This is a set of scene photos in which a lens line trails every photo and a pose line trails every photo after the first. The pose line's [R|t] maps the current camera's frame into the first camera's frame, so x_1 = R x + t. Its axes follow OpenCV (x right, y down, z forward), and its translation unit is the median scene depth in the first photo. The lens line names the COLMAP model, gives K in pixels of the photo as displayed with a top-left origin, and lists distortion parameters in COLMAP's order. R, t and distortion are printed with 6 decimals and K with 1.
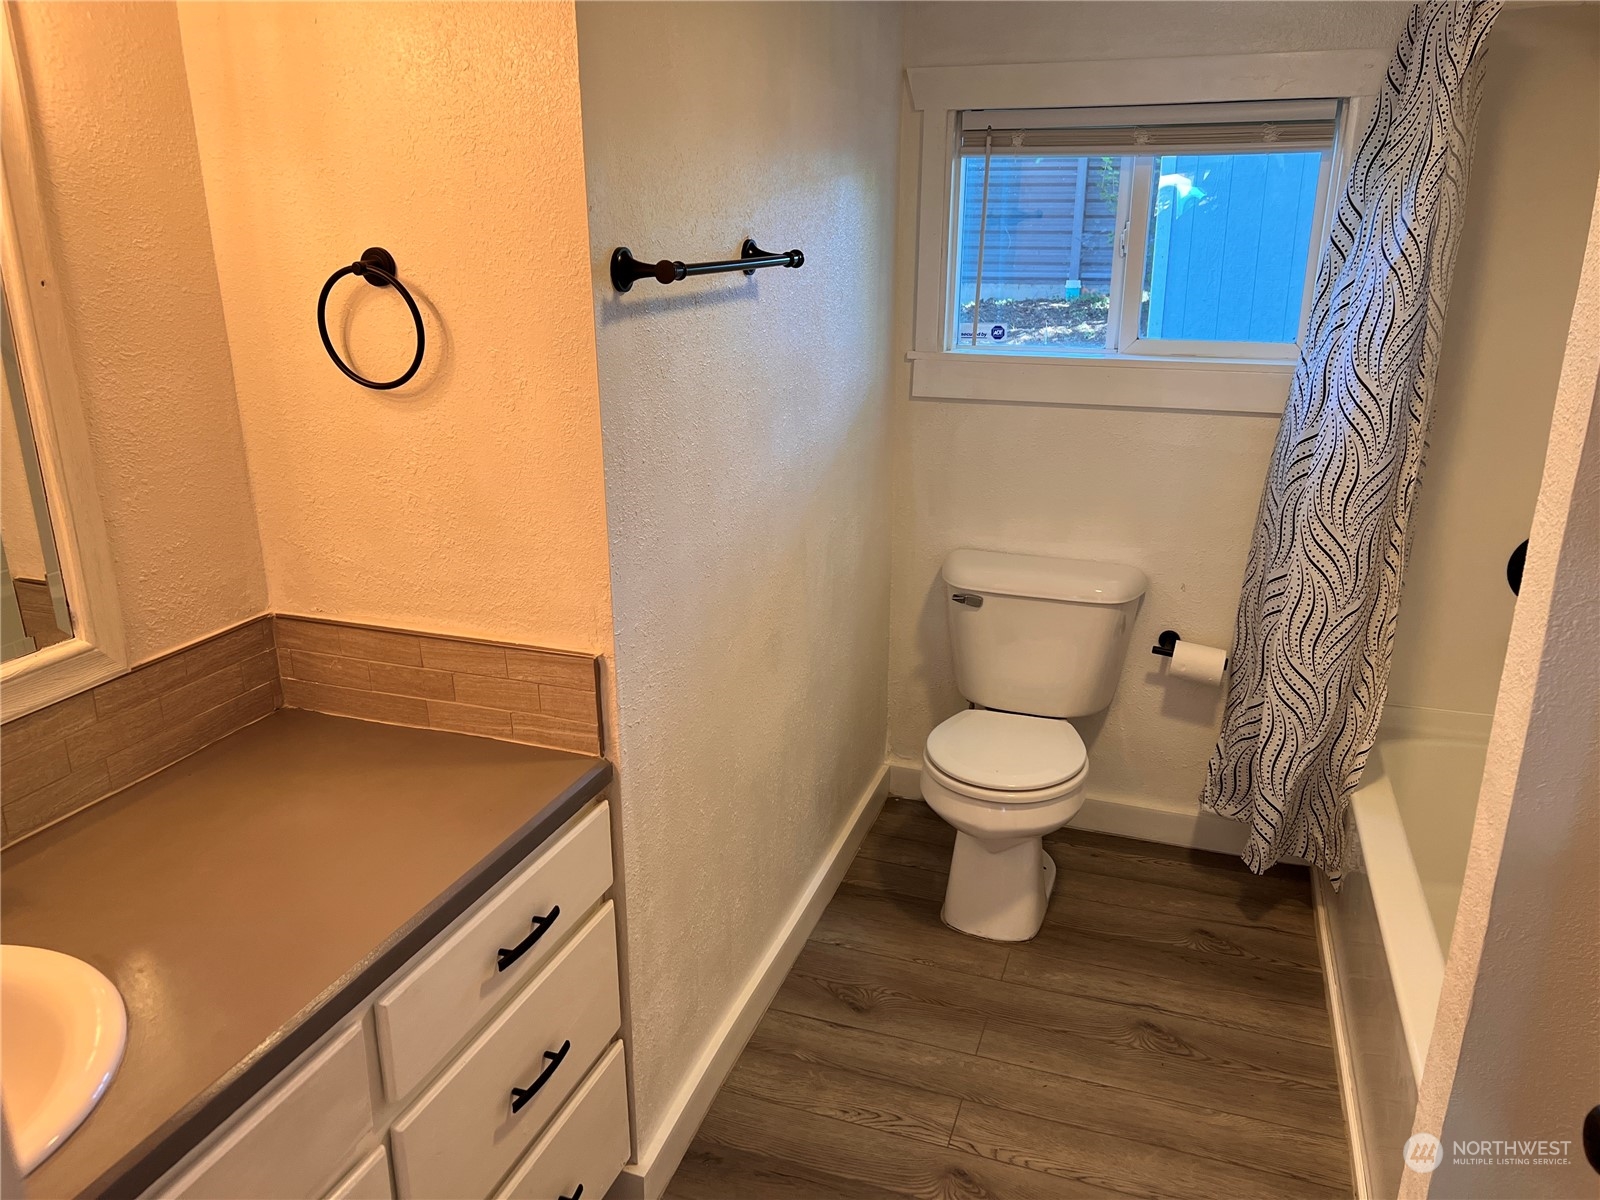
lens RADIAL K [[1202.1, 0, 796.2], [0, 1202.1, 606.2], [0, 0, 1]] dist [0.022721, -0.005208]
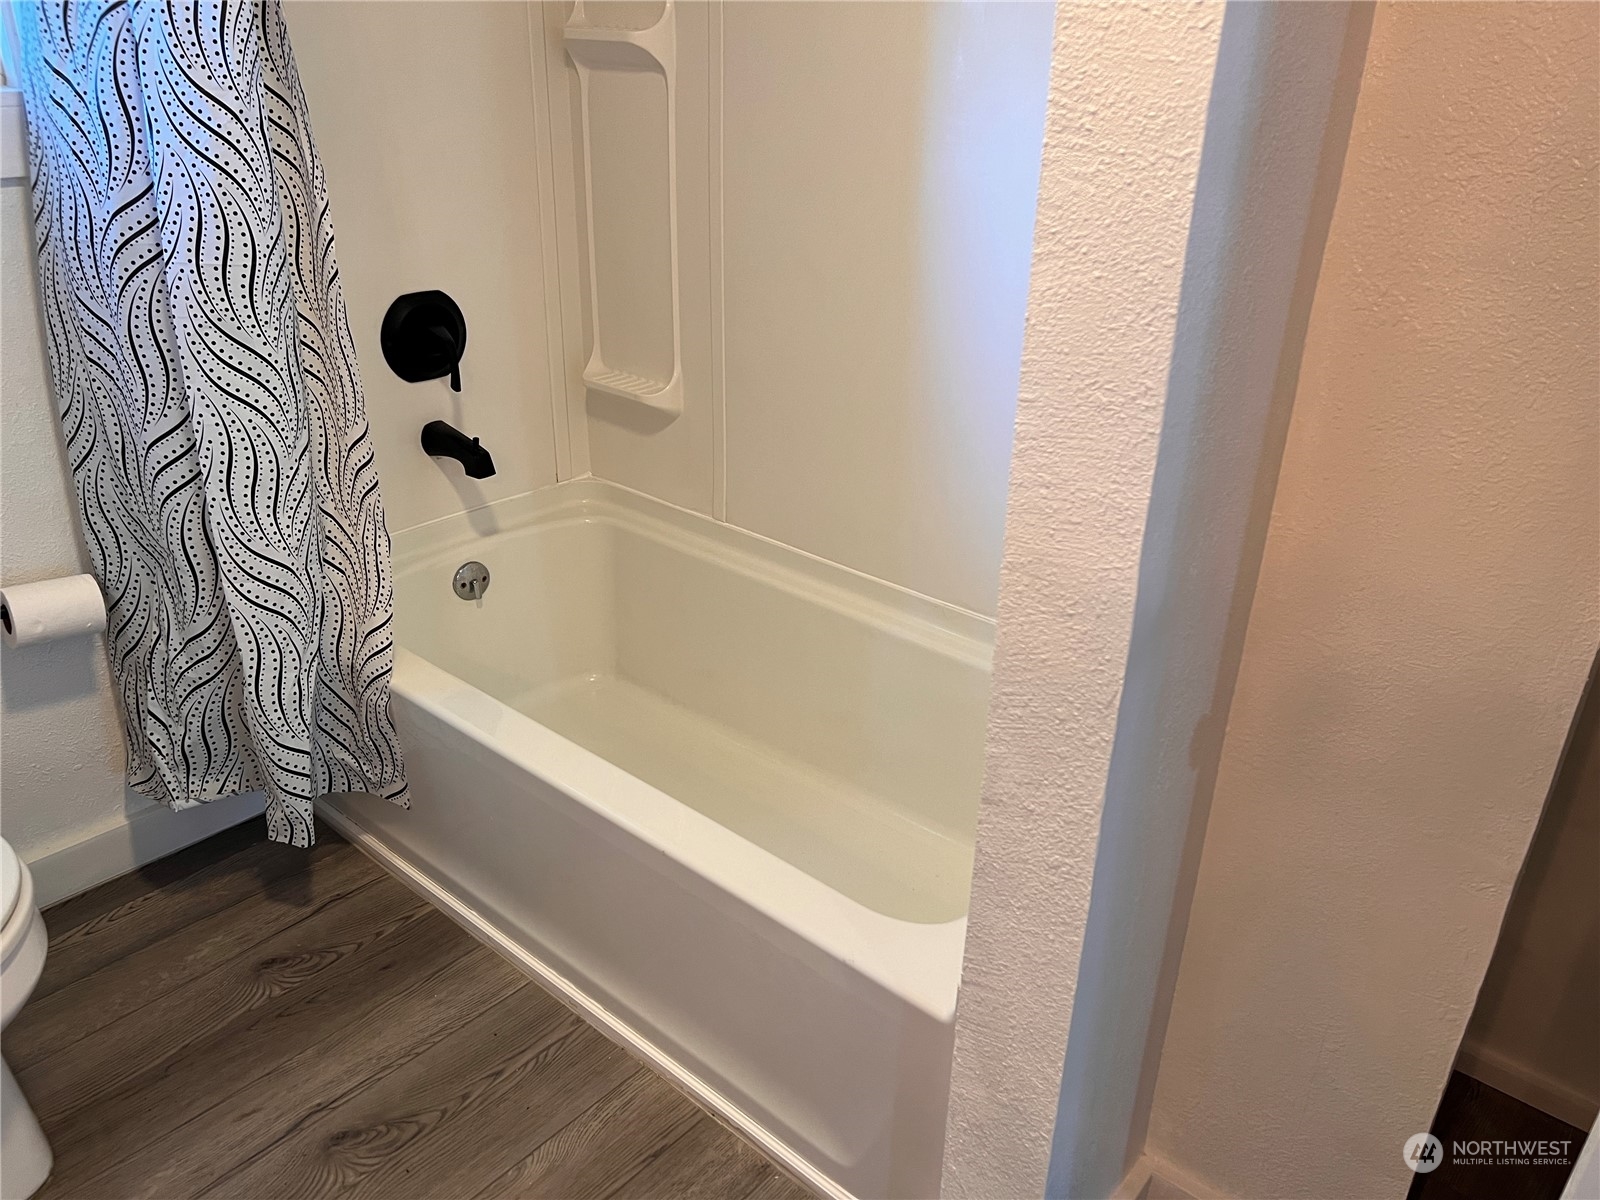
lens RADIAL K [[1202.1, 0, 802.2], [0, 1202.1, 600.9], [0, 0, 1]] dist [0.022721, -0.005208]
pose [[0.370099, -0.392763, 0.841881, -0.043058], [0.268846, 0.912735, 0.307631, -0.042925], [-0.889241, 0.112482, 0.443395, 0.369611]]
